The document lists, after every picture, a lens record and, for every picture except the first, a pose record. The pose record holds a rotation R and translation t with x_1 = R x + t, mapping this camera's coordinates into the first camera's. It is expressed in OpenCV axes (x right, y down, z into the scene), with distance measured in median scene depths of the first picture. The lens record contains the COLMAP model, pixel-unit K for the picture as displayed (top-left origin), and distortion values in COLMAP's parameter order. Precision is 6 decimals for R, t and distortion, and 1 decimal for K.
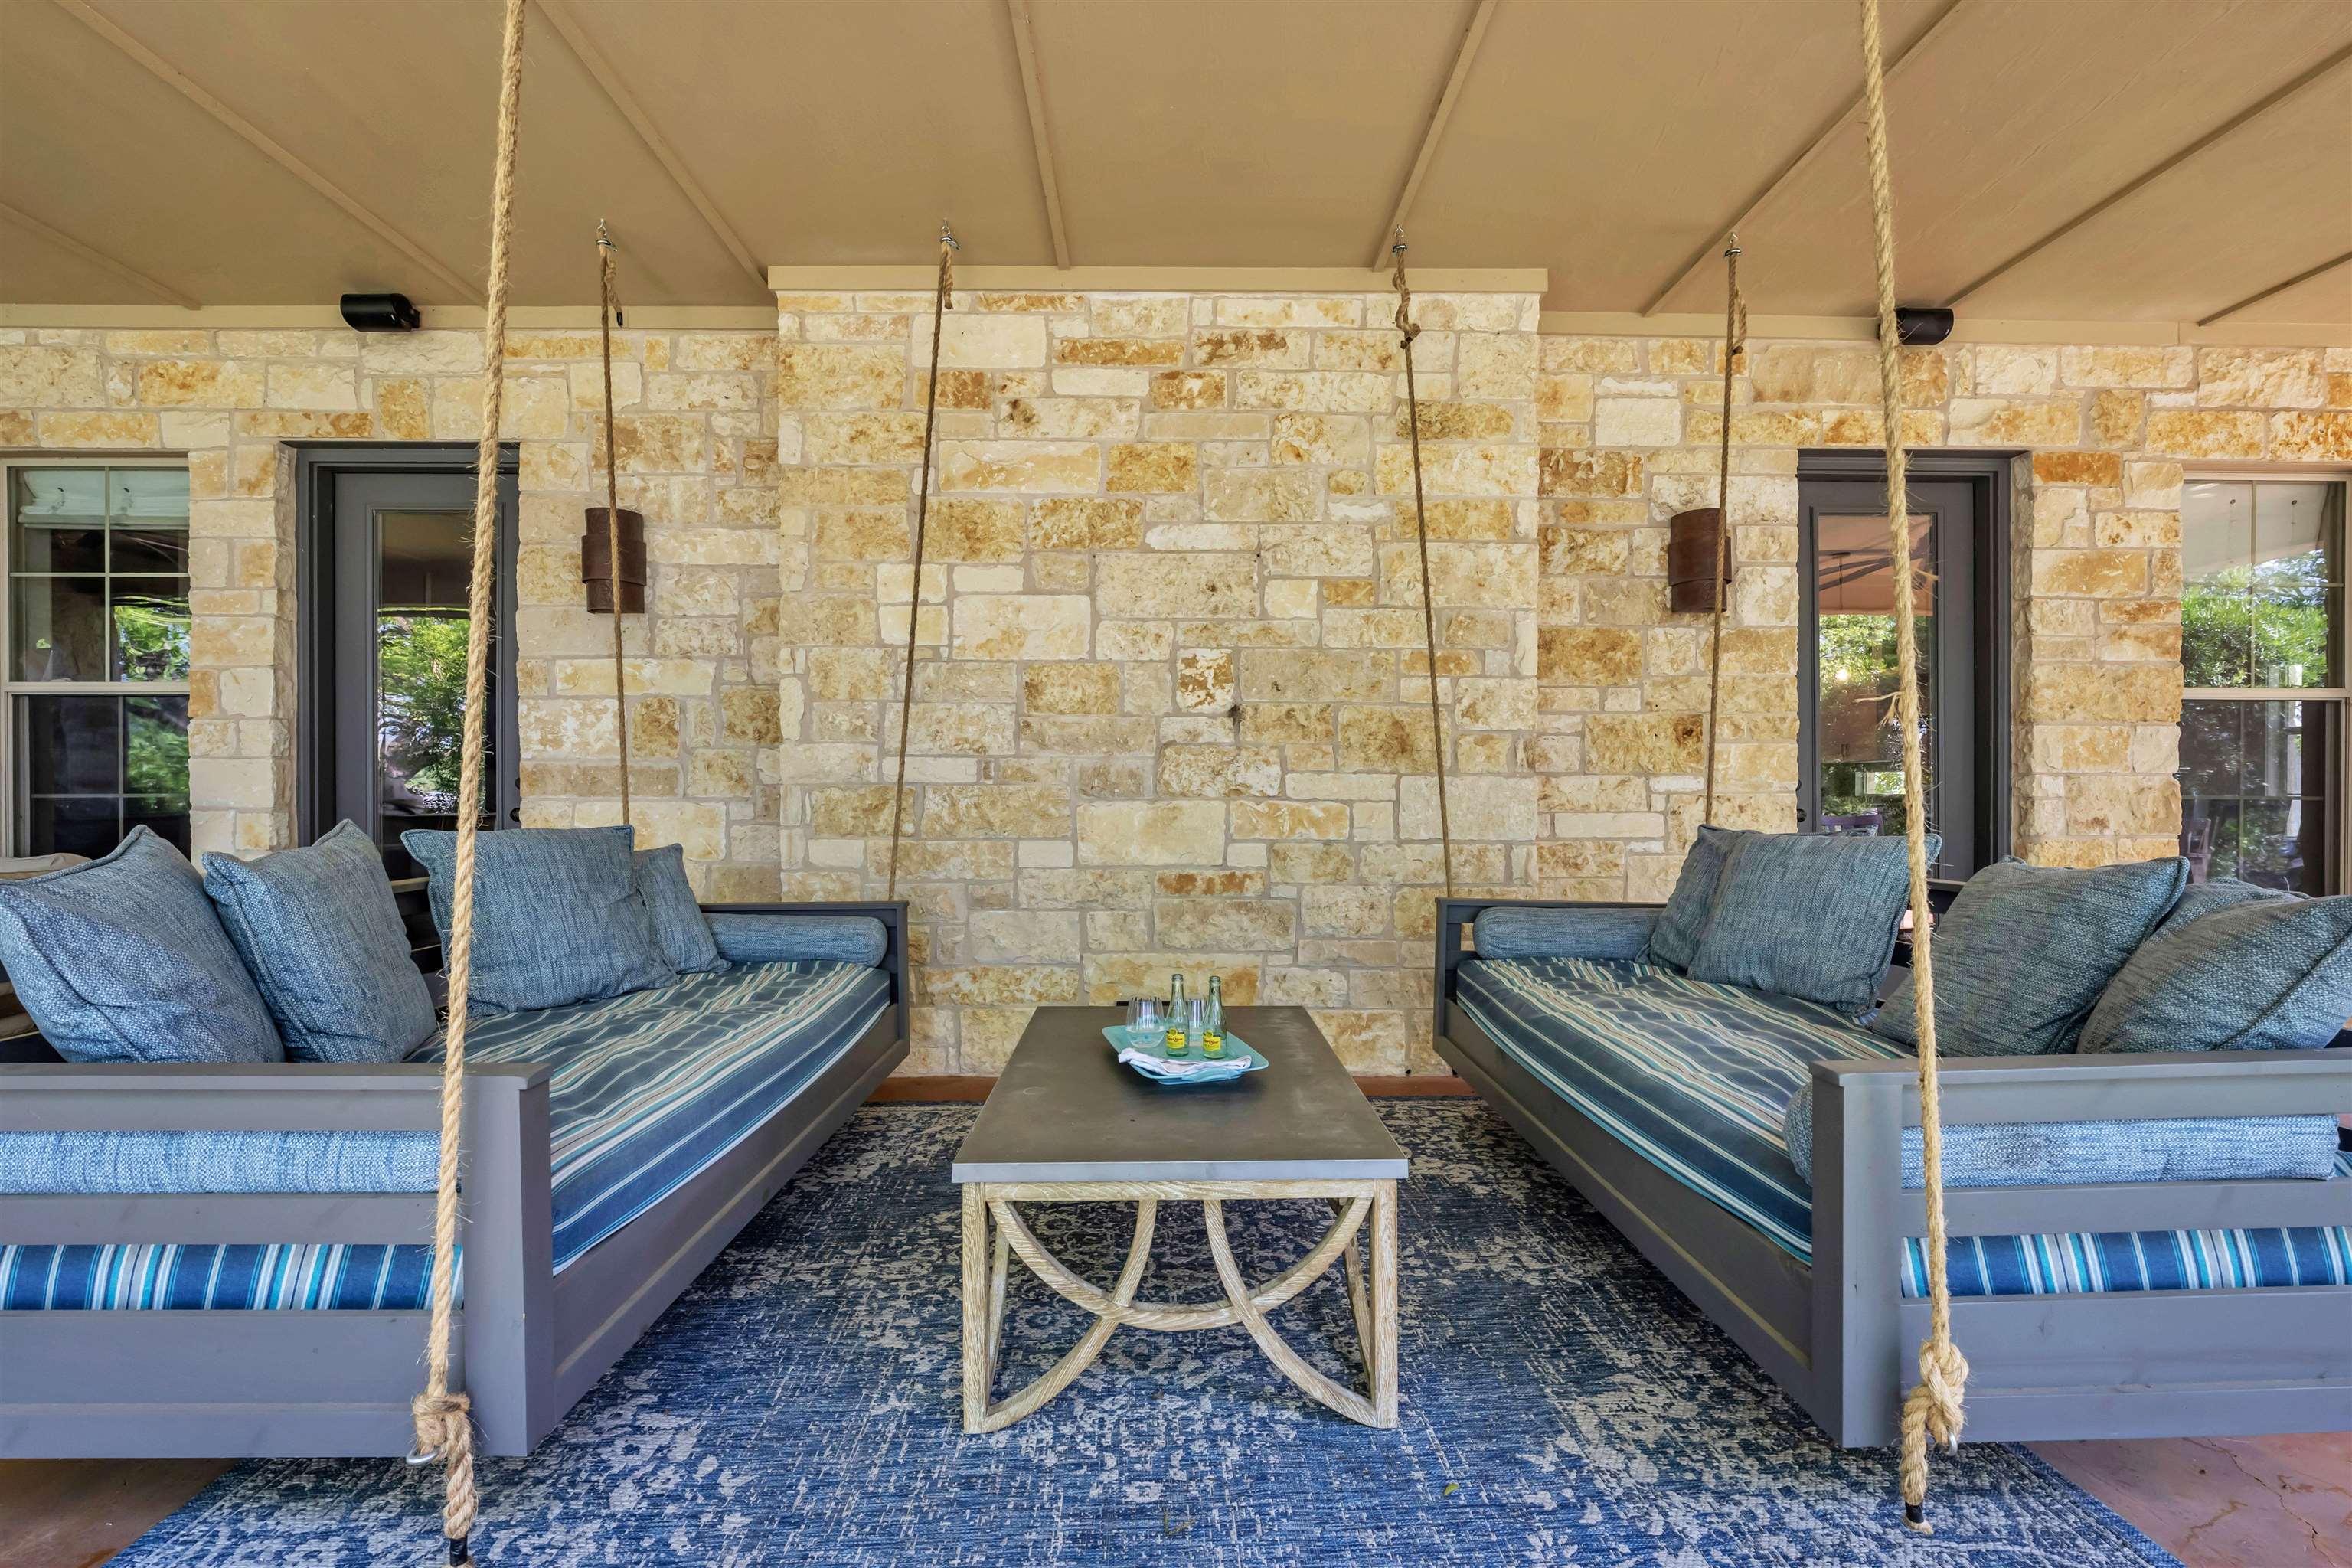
lens RADIAL K [[954.1, 0, 1176.3], [0, 954.1, 782.1], [0, 0, 1]] dist [-0.008386, 0.000221]
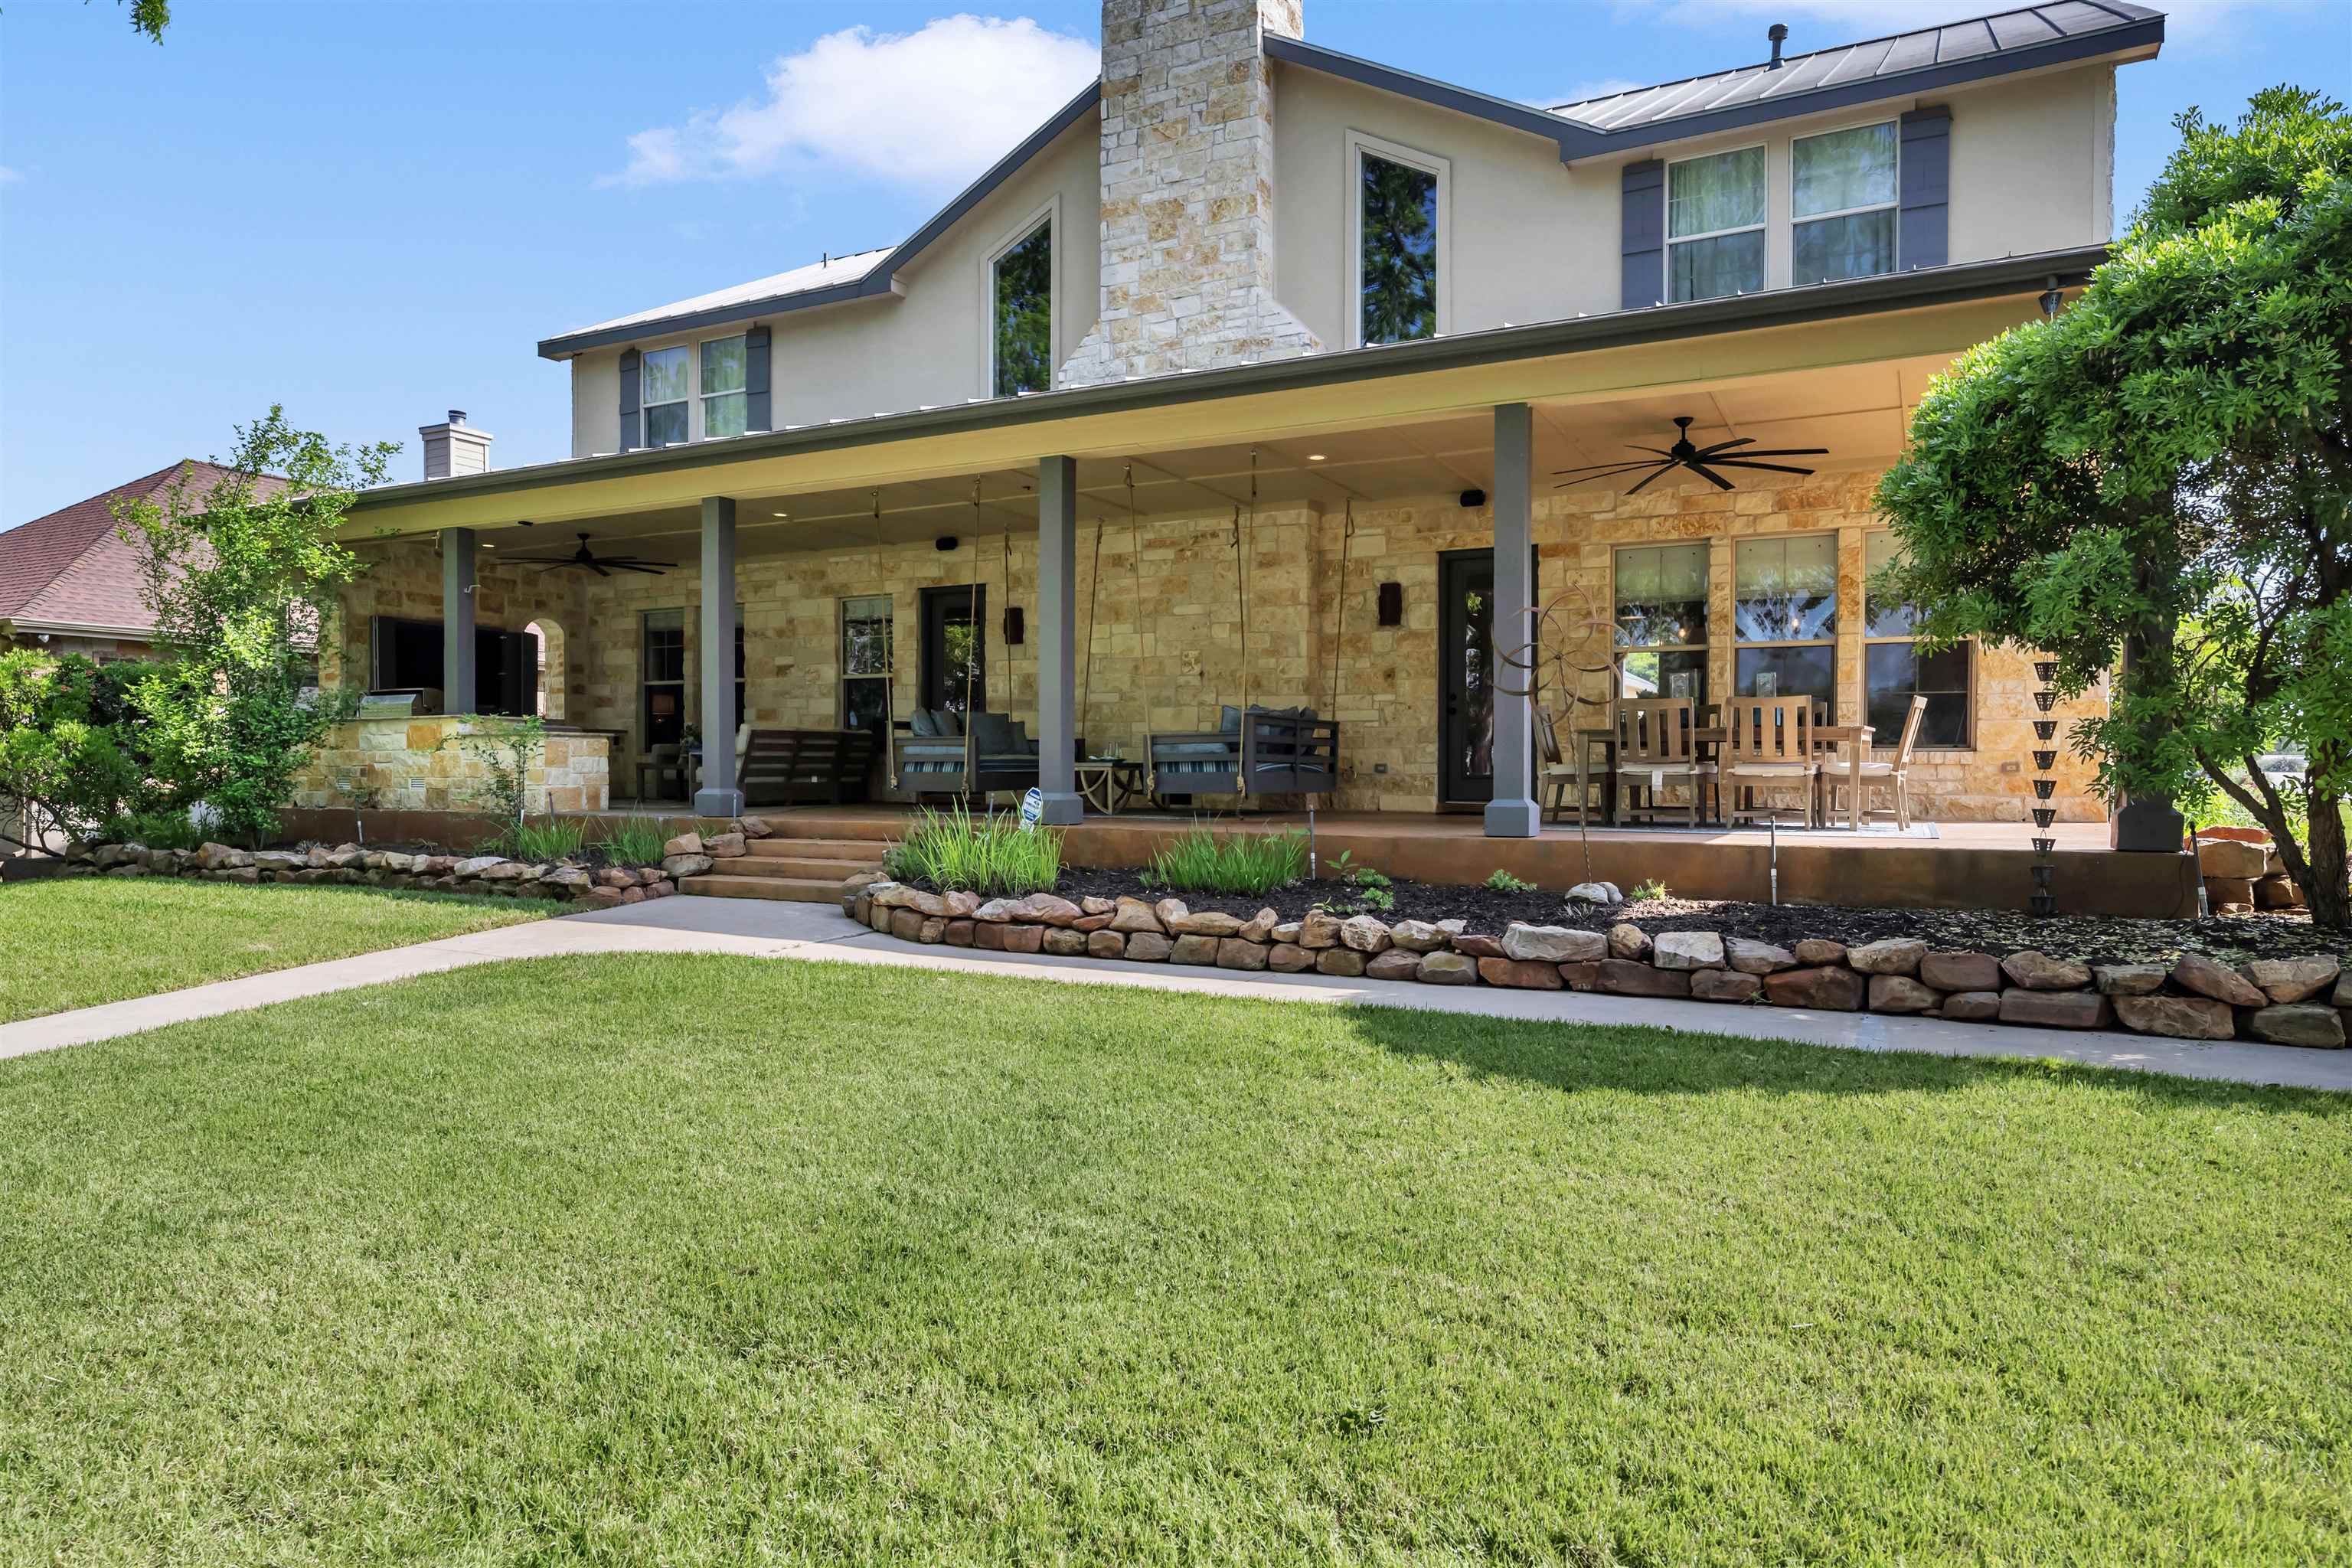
lens RADIAL K [[1496.1, 0, 1163.5], [0, 1496.1, 786.2], [0, 0, 1]] dist [-0.000342, -0.000209]
pose [[0.870600, 0.007048, -0.491942, 1.944796], [-0.006601, 0.999975, 0.002645, 0.222166], [0.491948, 0.000945, 0.870624, -2.590891]]
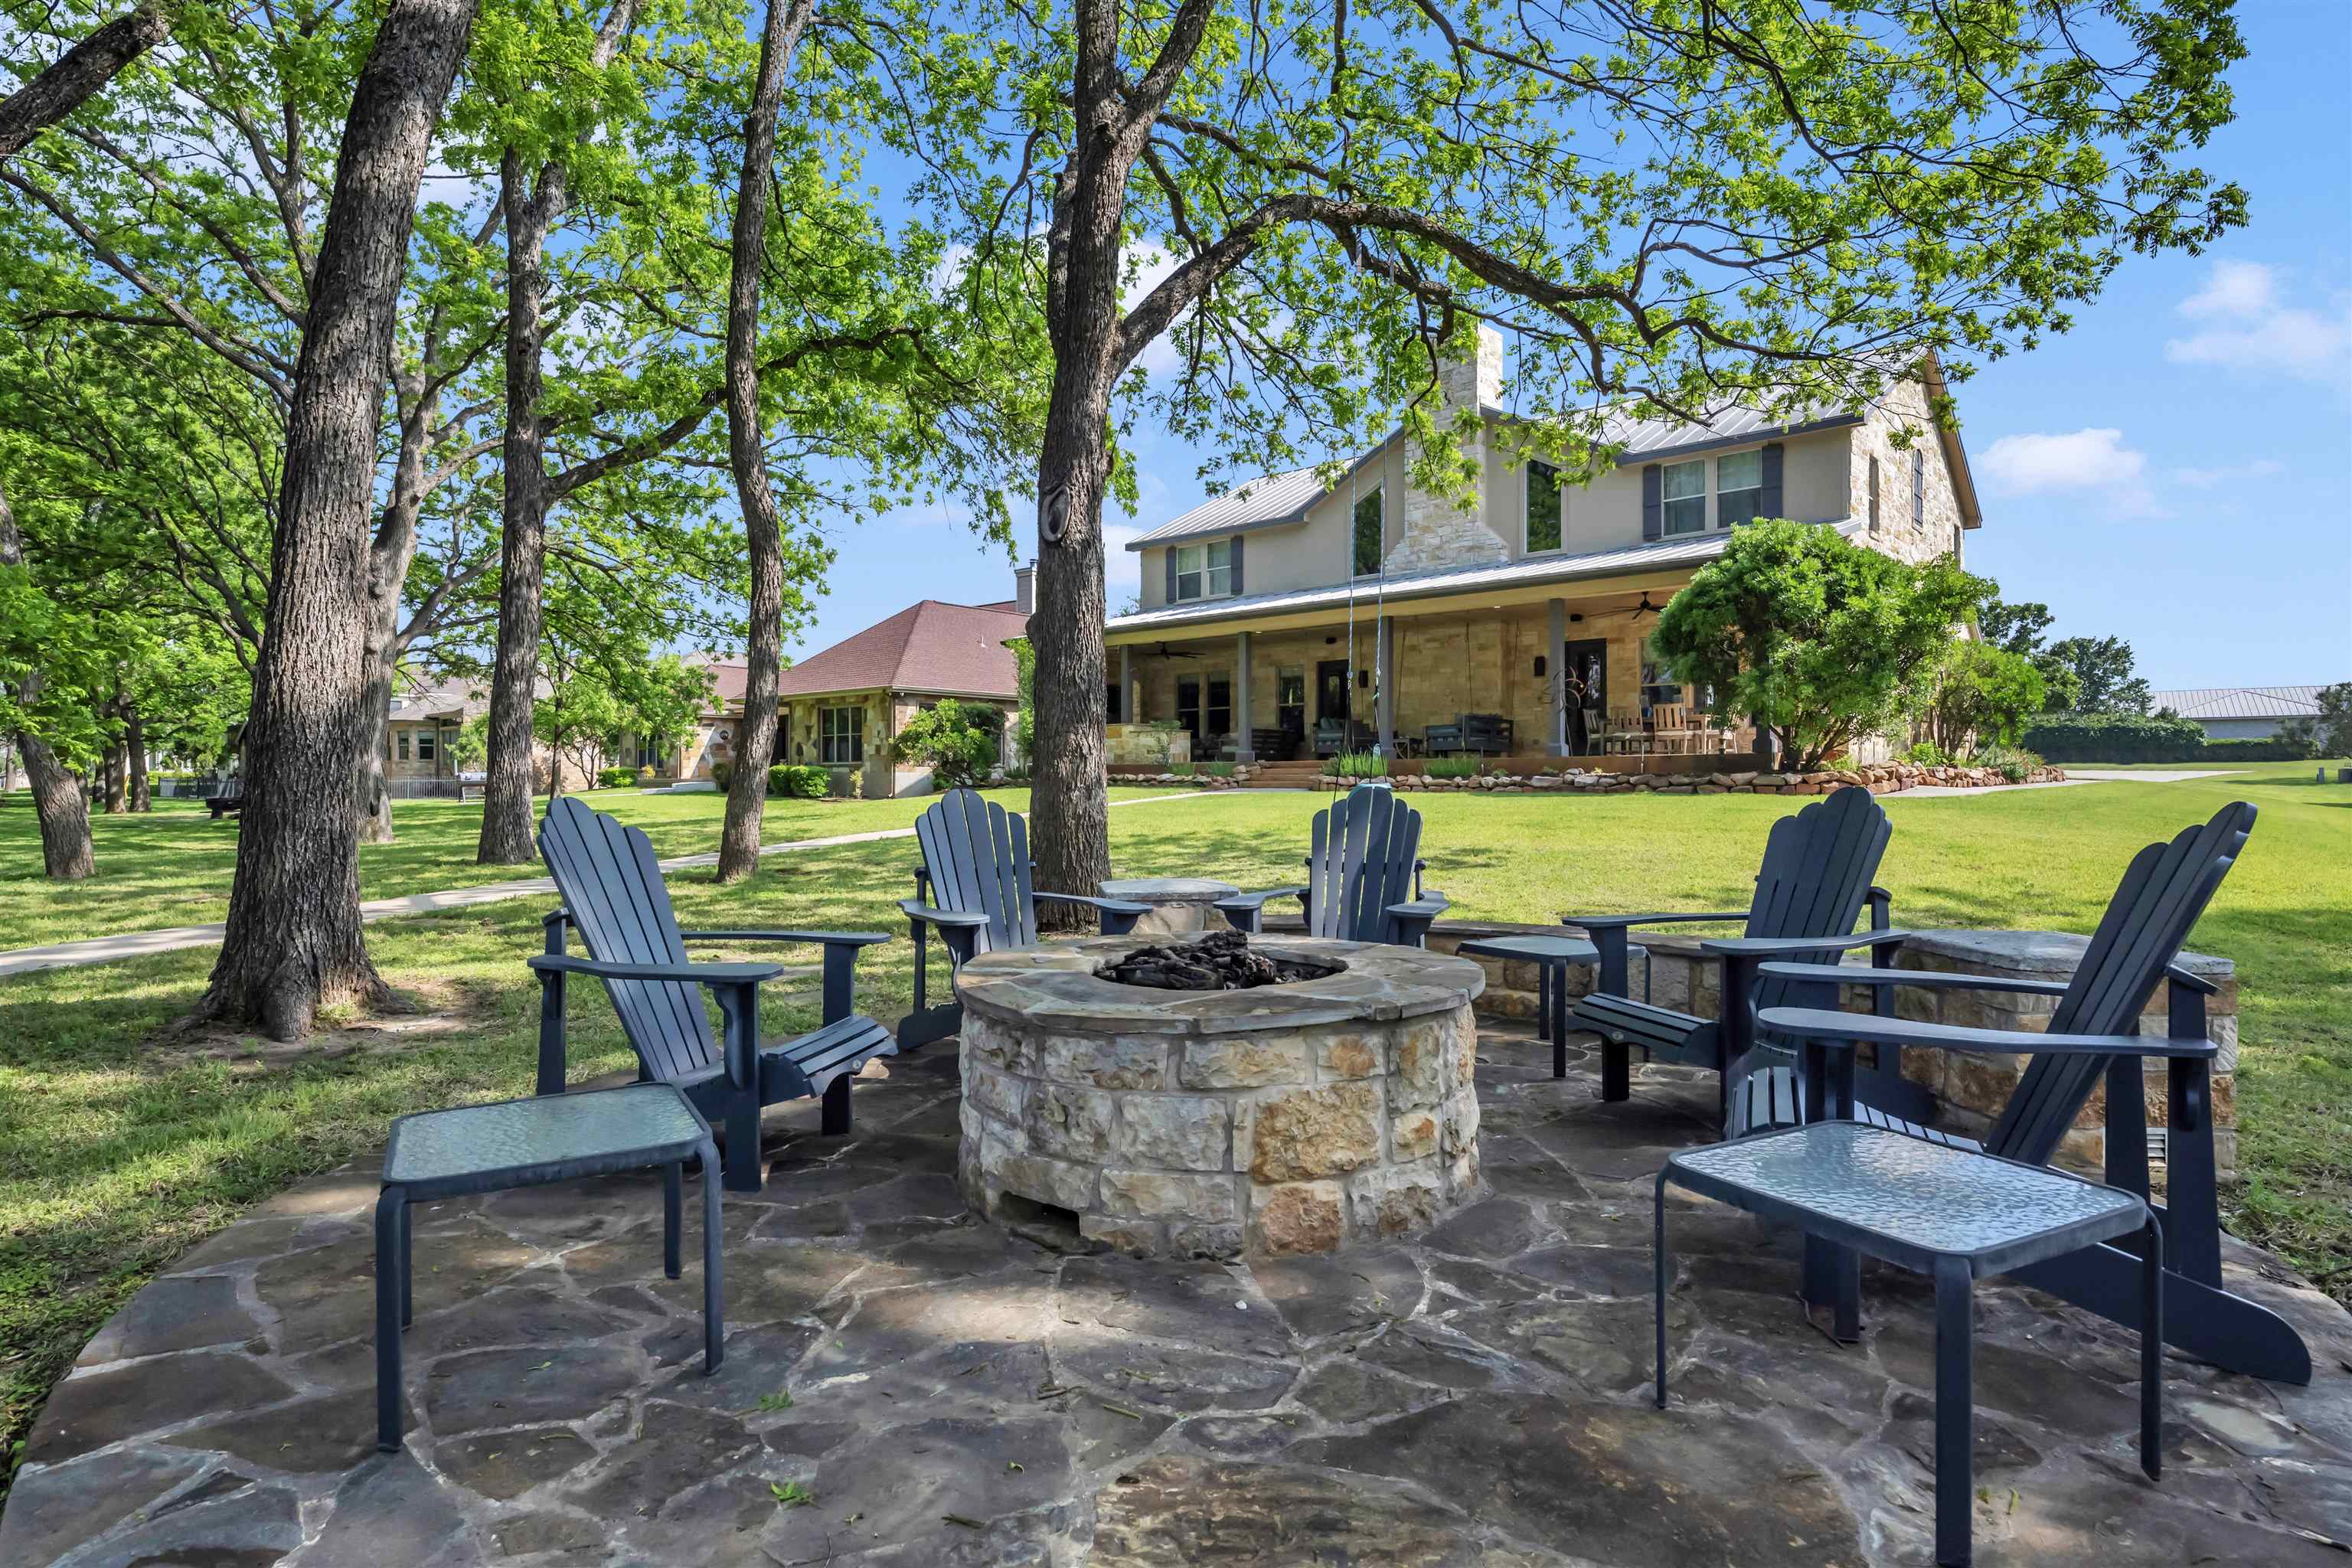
lens RADIAL K [[1219.3, 0, 1177.2], [0, 1219.3, 784.5], [0, 0, 1]] dist [0.001408, 0.000097]
pose [[0.732928, -0.001495, -0.680304, 3.698799], [-0.003793, 0.999973, -0.006284, 0.472921], [0.680295, 0.007186, 0.732903, -5.311606]]
